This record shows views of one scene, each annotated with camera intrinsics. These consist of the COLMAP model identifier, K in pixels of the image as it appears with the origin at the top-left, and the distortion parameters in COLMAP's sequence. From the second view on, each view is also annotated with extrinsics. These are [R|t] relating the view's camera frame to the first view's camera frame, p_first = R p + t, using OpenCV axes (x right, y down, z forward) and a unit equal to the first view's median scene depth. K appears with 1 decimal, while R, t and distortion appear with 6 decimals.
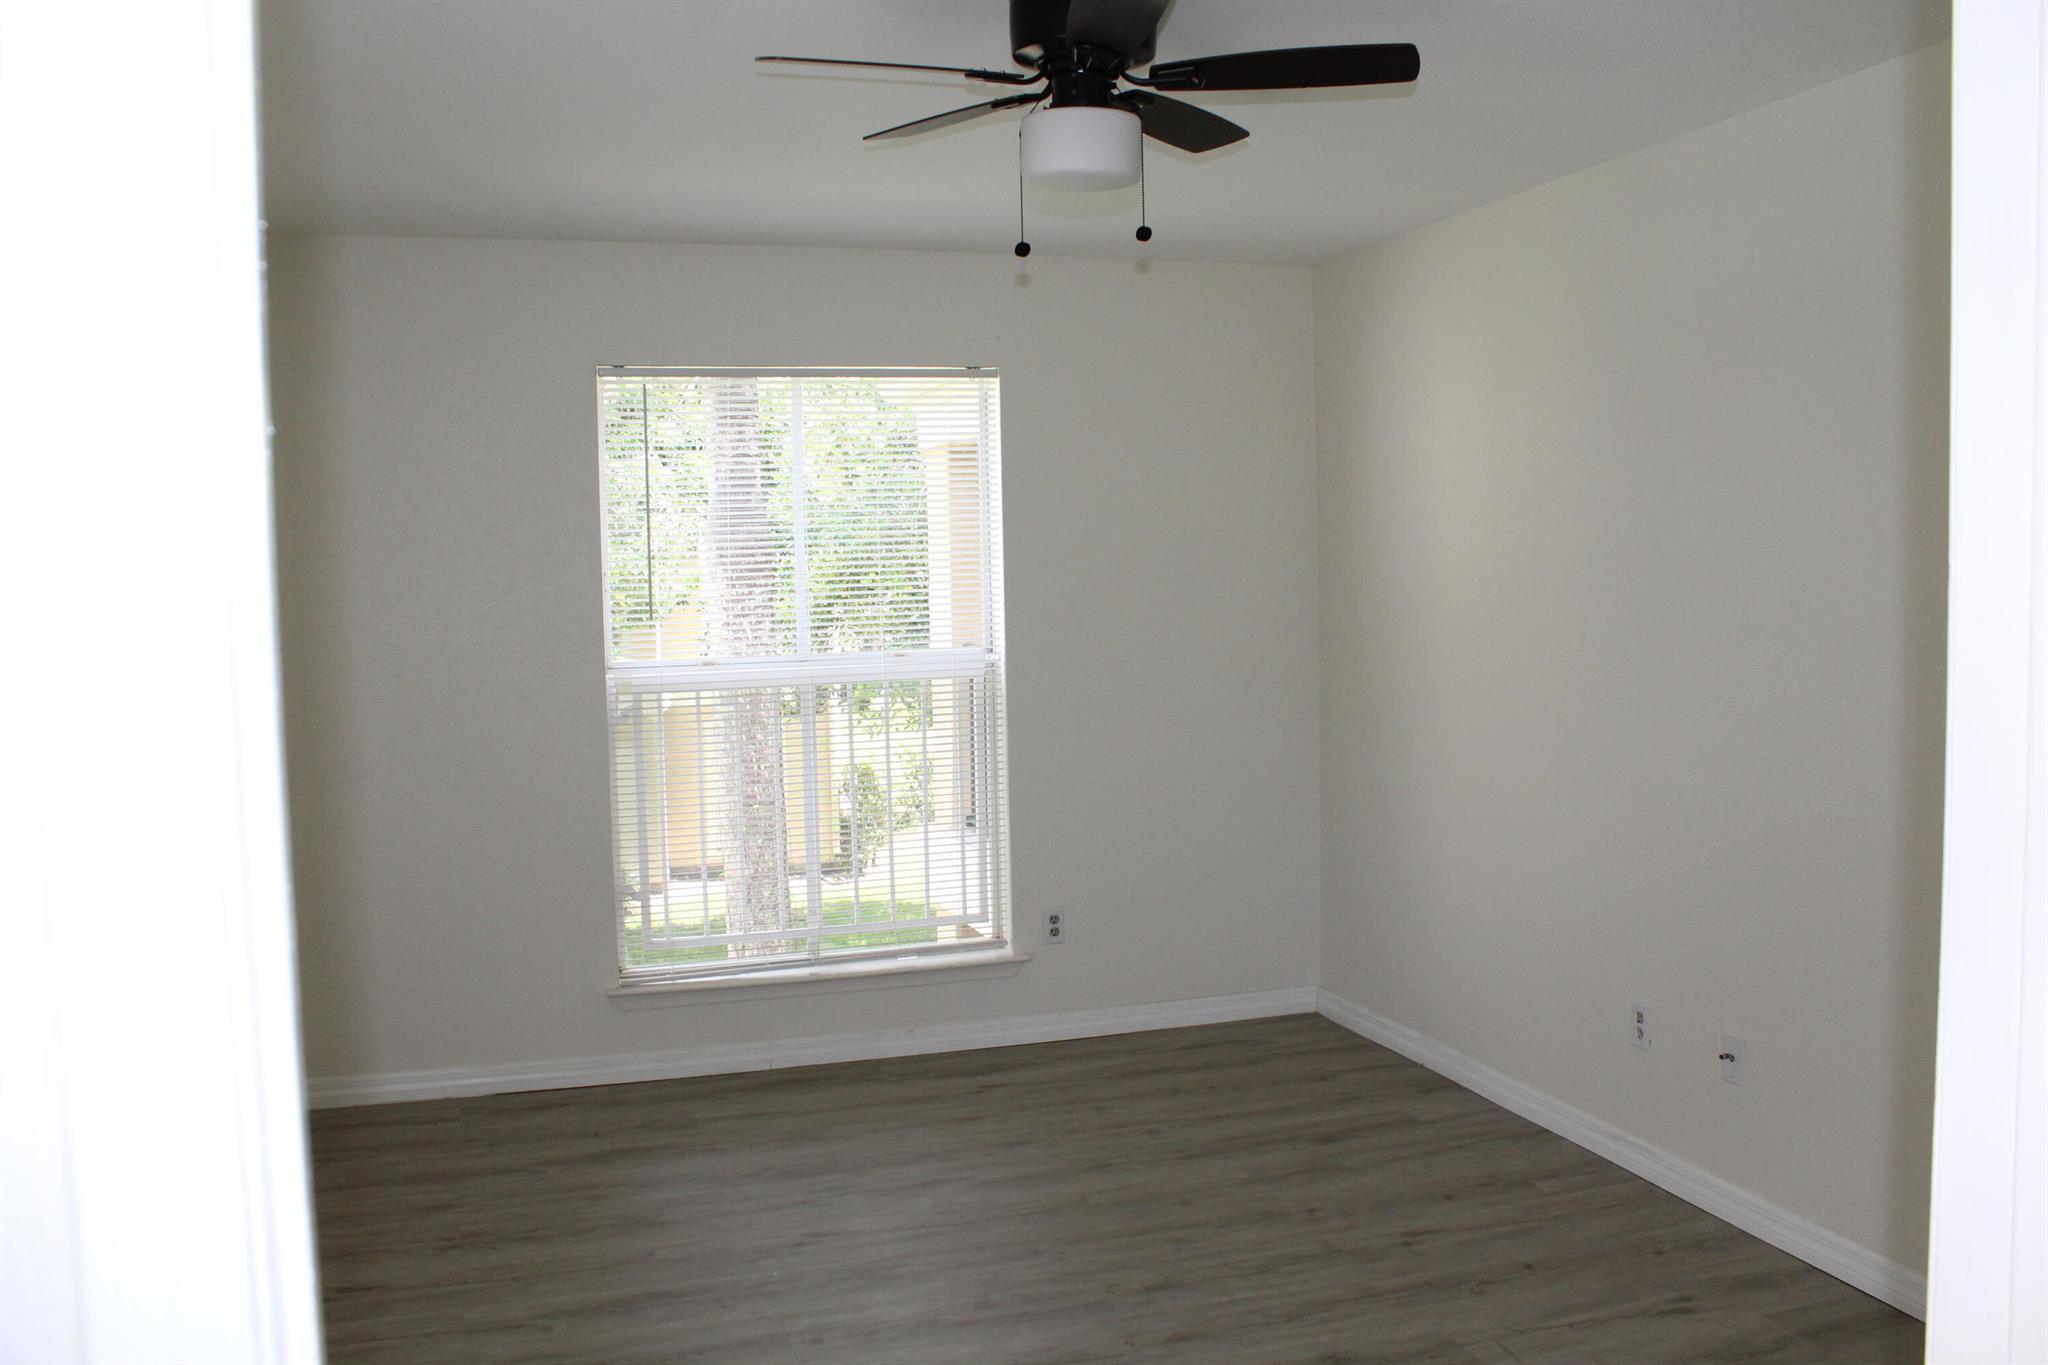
lens RADIAL K [[1698.1, 0, 1019.6], [0, 1698.1, 695.7], [0, 0, 1]] dist [-0.170228, 0.151947]
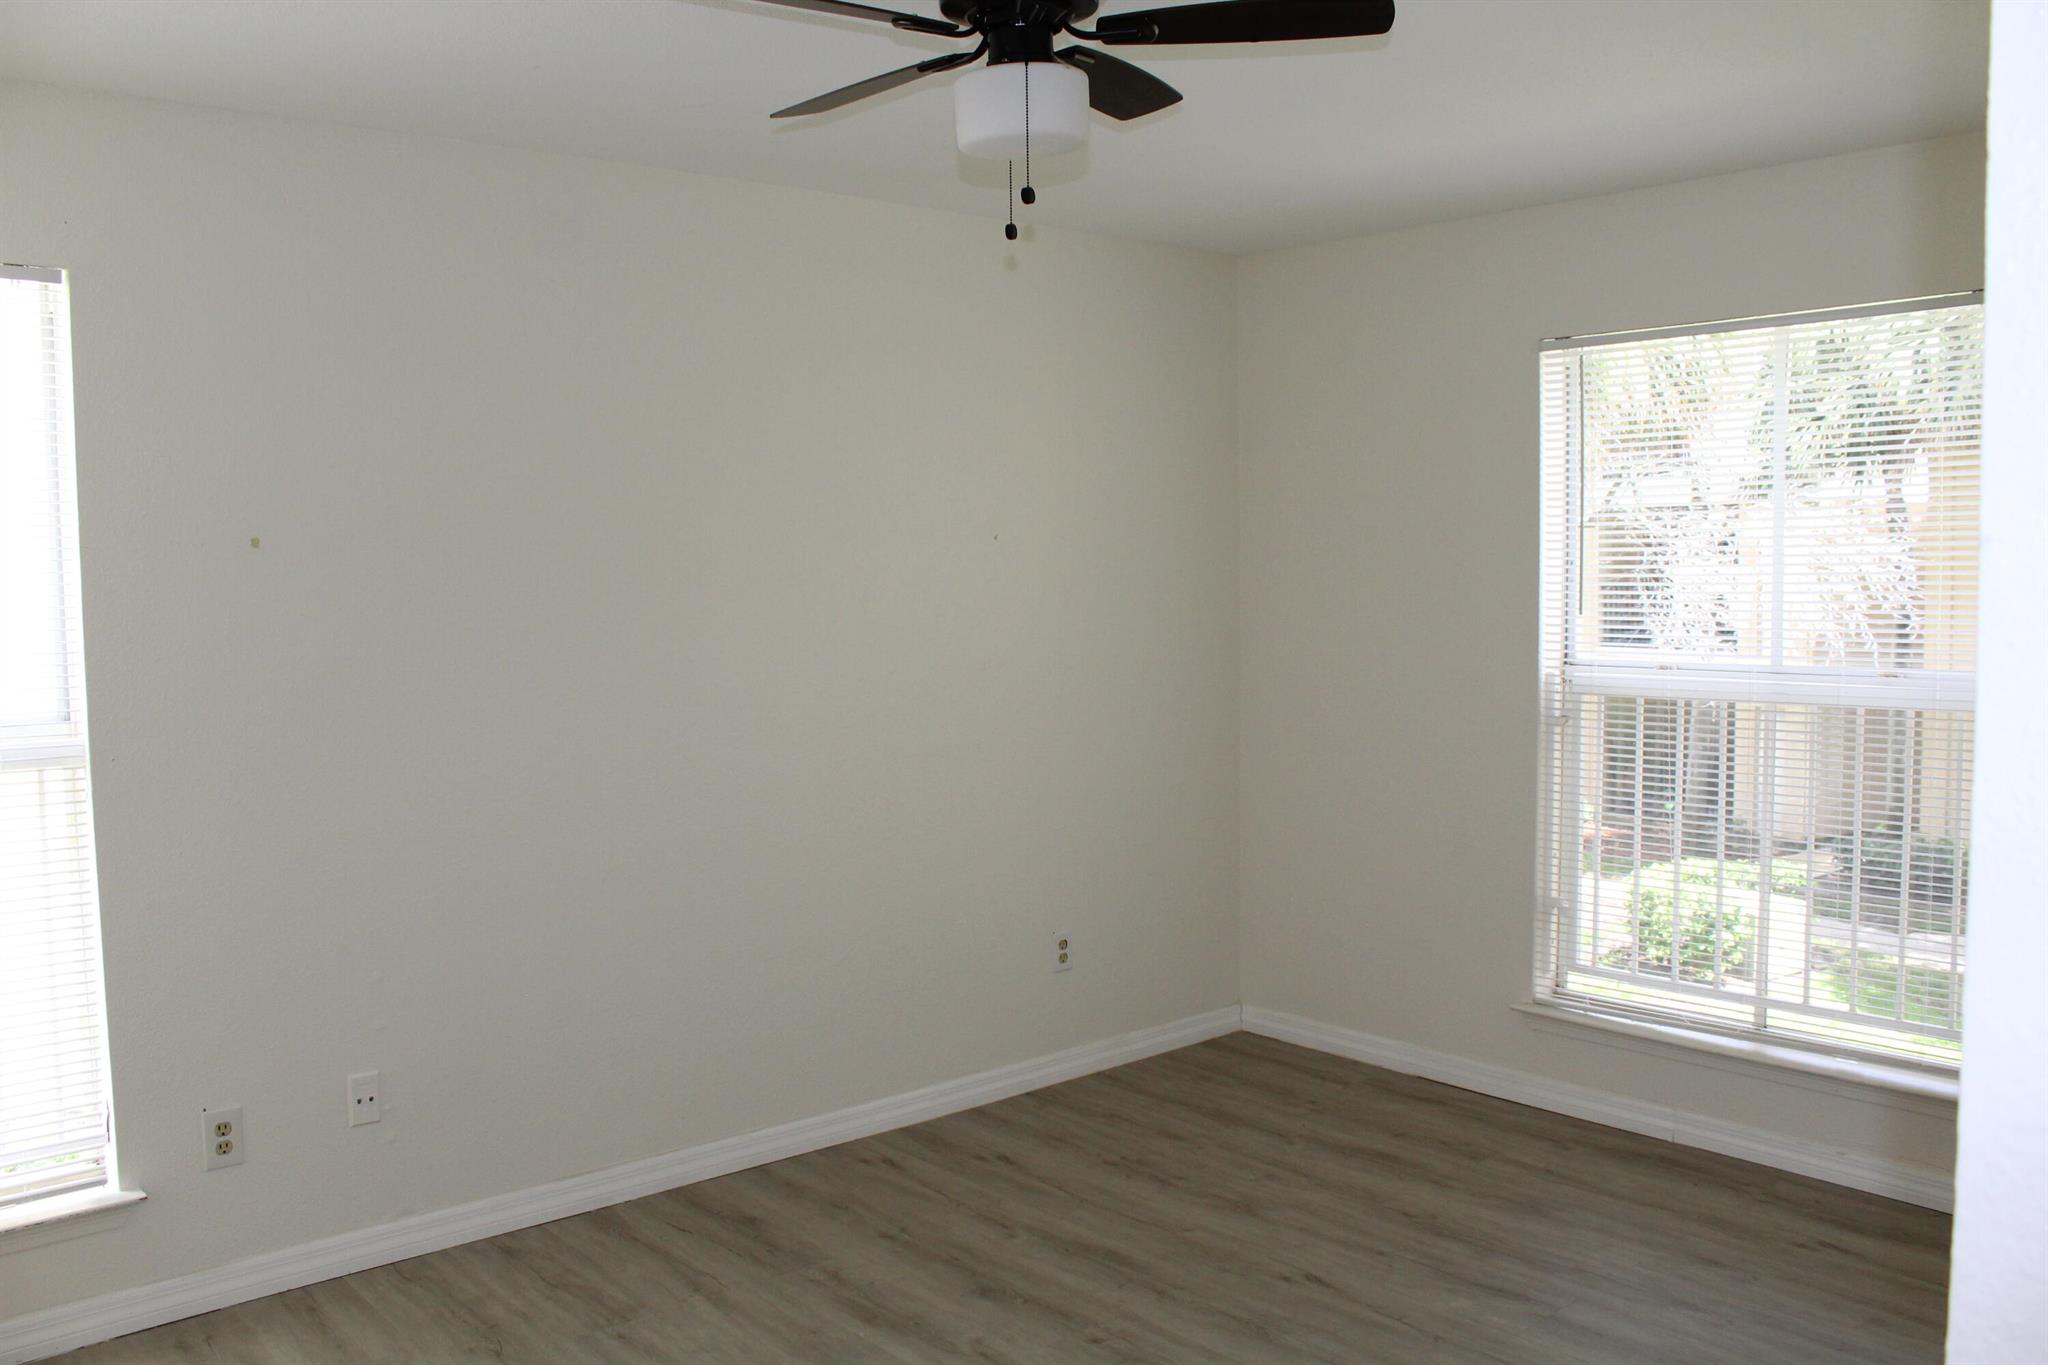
lens RADIAL K [[1698.1, 0, 1019.6], [0, 1698.1, 695.7], [0, 0, 1]] dist [-0.170228, 0.151947]
pose [[0.411332, 0.089161, -0.907114, 0.486296], [-0.075529, 0.995116, 0.063562, -0.035978], [0.908351, 0.042368, 0.416057, 0.354226]]
